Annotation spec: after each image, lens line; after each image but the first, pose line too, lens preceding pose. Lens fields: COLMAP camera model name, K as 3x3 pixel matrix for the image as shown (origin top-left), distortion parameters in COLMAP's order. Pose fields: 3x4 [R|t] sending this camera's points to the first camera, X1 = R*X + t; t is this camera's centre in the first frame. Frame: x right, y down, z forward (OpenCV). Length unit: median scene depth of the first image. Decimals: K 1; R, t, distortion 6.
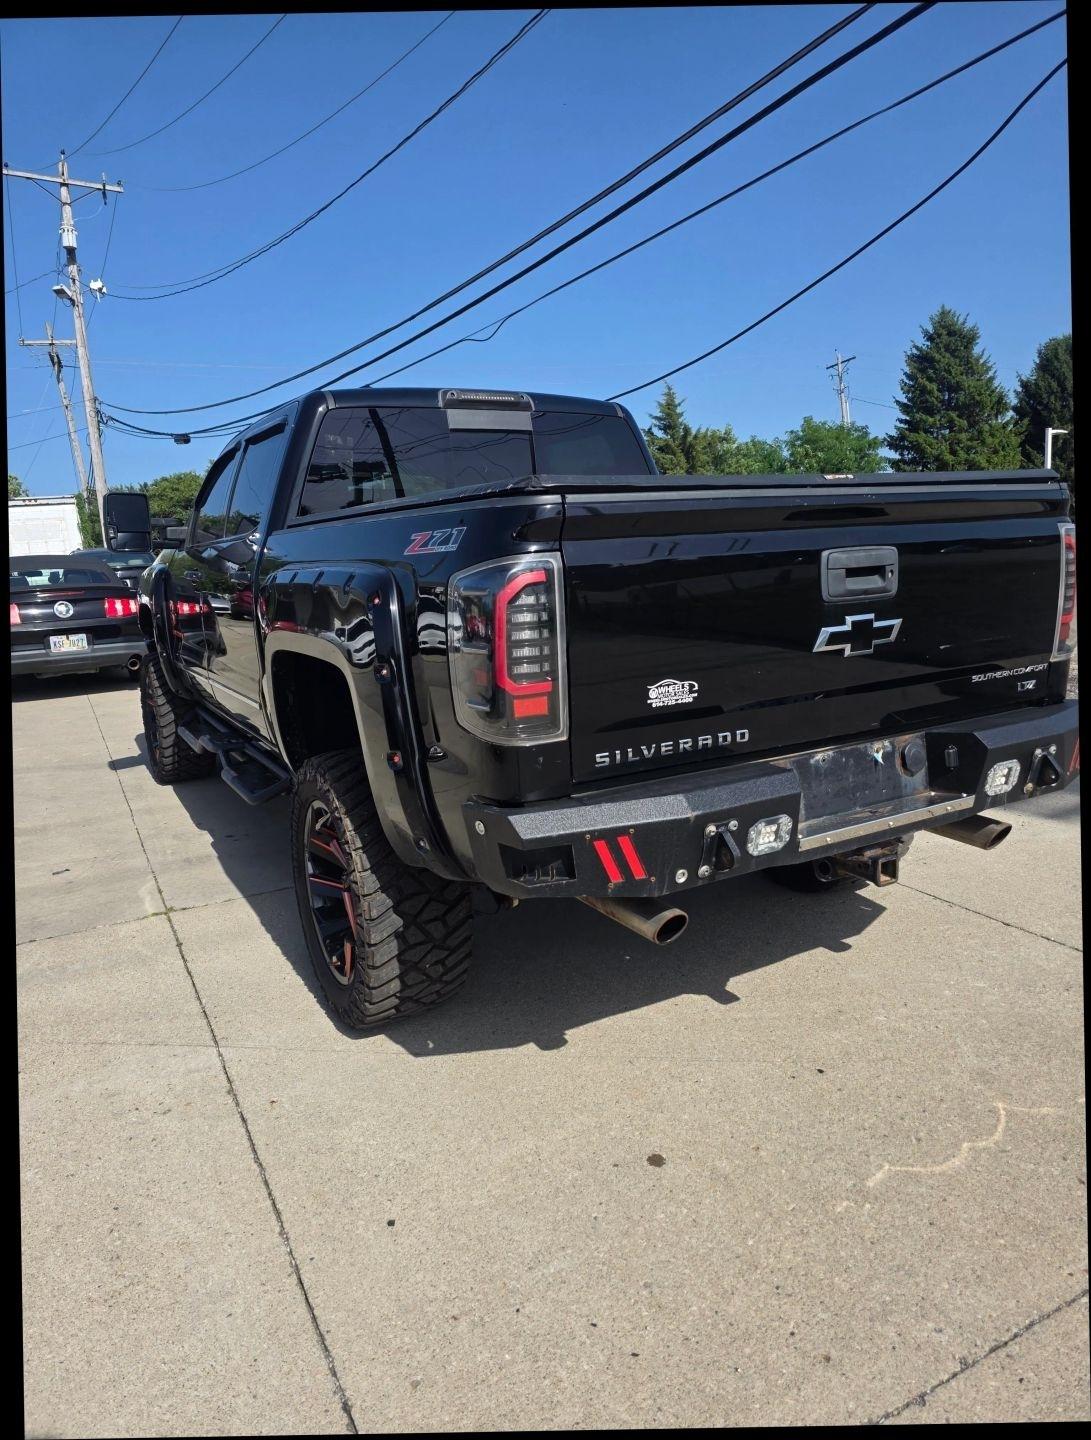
lens RADIAL K [[977.2, 0, 565.4], [0, 977.2, 685.6], [0, 0, 1]] dist [0.056624, -0.058142]
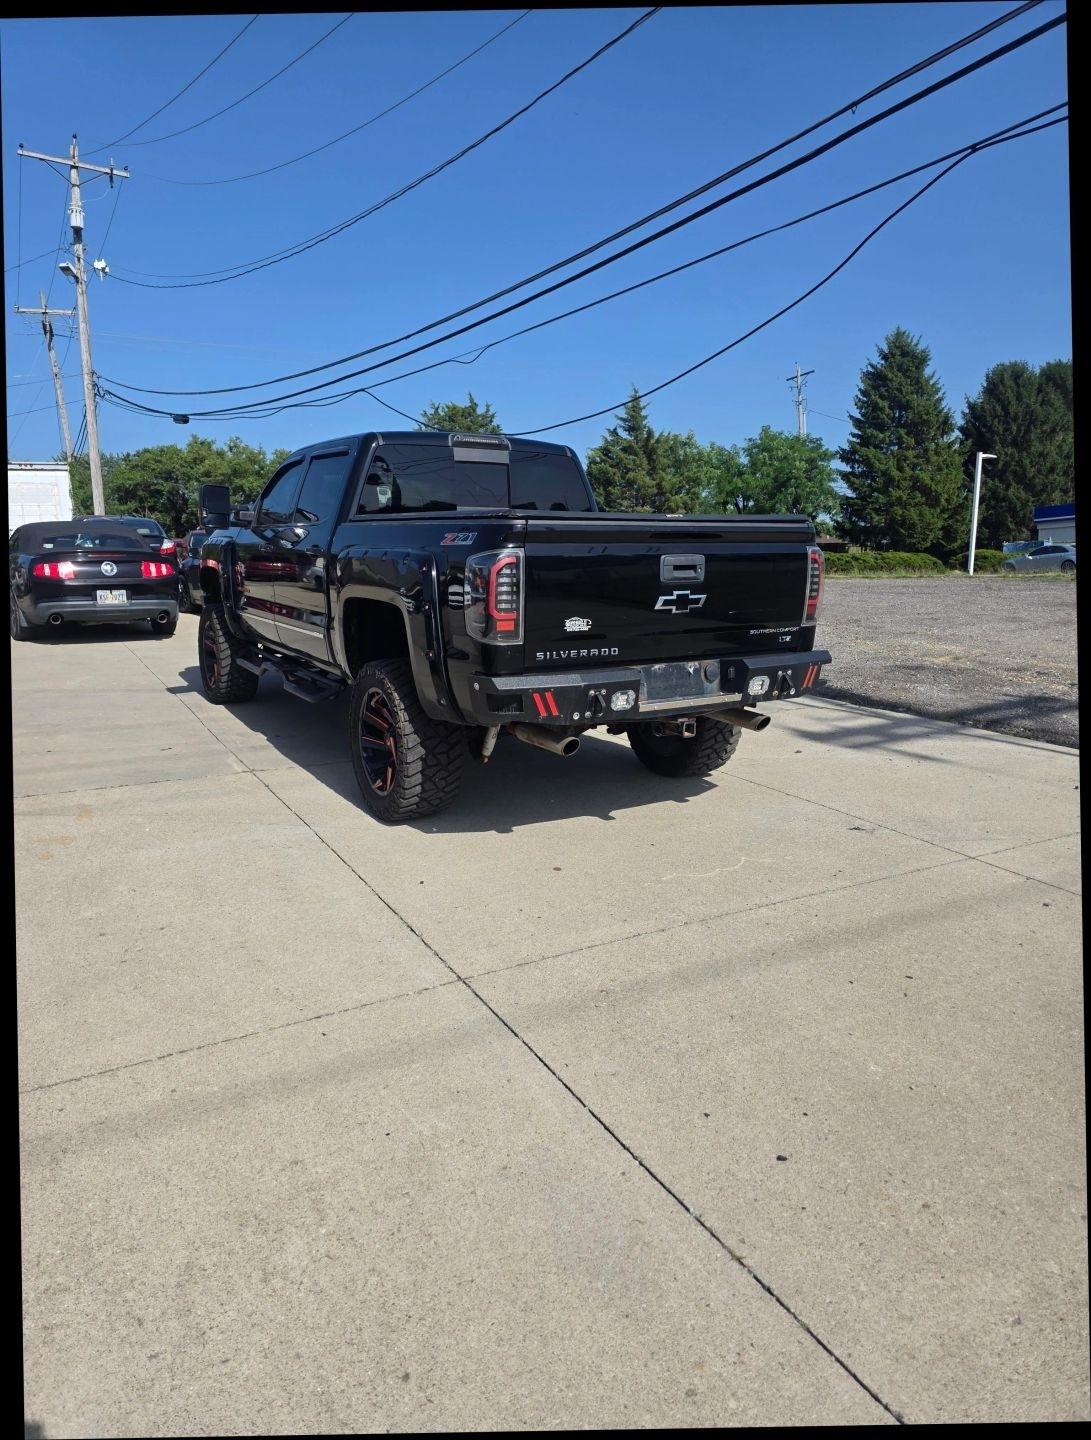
lens RADIAL K [[977.2, 0, 540.4], [0, 977.2, 706.4], [0, 0, 1]] dist [0.056624, -0.058142]
pose [[0.998451, 0.052095, 0.019512, 0.003547], [-0.052678, 0.998141, 0.030650, 0.073836], [-0.017879, -0.031631, 0.999340, -0.614505]]
